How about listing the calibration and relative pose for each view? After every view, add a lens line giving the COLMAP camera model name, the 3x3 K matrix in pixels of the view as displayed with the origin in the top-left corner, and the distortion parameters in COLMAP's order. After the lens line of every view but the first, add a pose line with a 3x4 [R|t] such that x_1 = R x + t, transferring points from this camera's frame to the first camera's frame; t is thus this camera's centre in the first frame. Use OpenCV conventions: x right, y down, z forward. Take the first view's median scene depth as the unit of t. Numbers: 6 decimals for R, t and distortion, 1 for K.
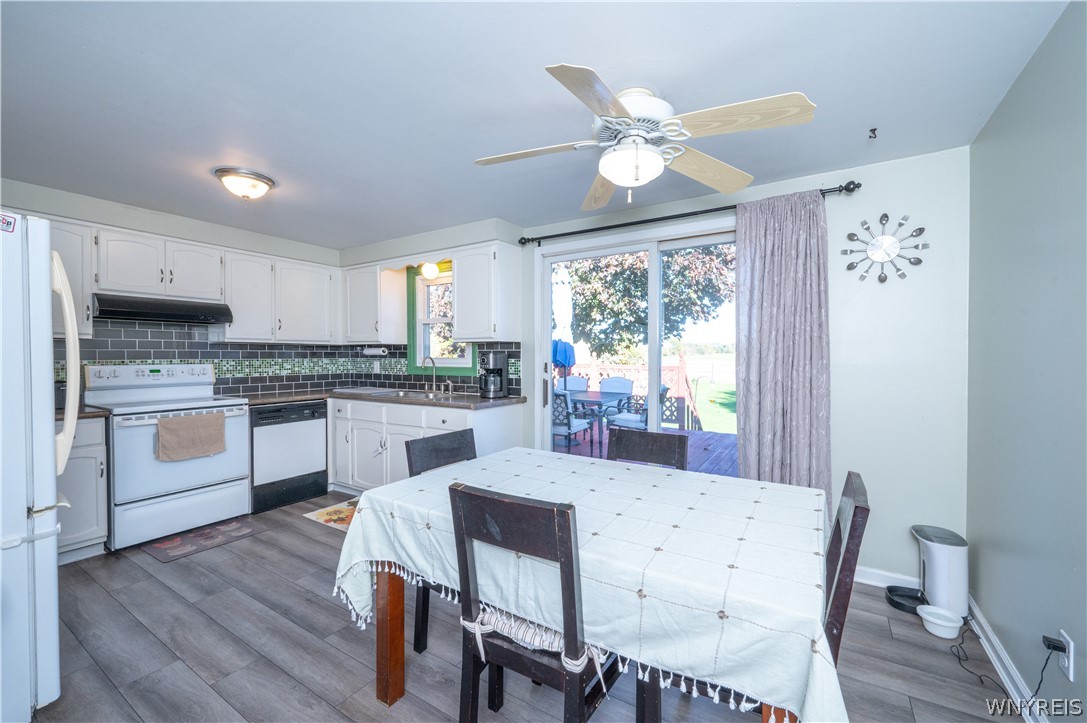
lens RADIAL K [[435.3, 0, 536.2], [0, 435.3, 359.4], [0, 0, 1]] dist [-0.002800, 0.001092]
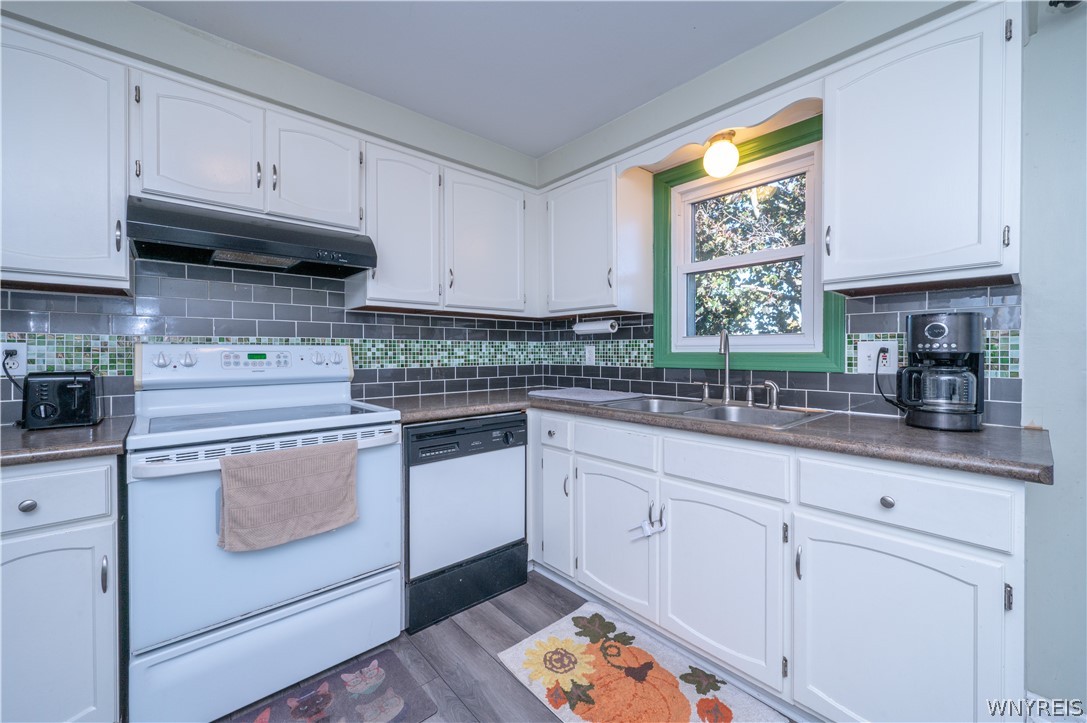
lens RADIAL K [[435.3, 0, 538.7], [0, 435.3, 353.0], [0, 0, 1]] dist [-0.002800, 0.001092]
pose [[0.955065, -0.000255, -0.296397, -0.312918], [-0.001081, 0.999990, -0.004344, 0.021504], [0.296395, 0.004470, 0.955055, 0.492475]]
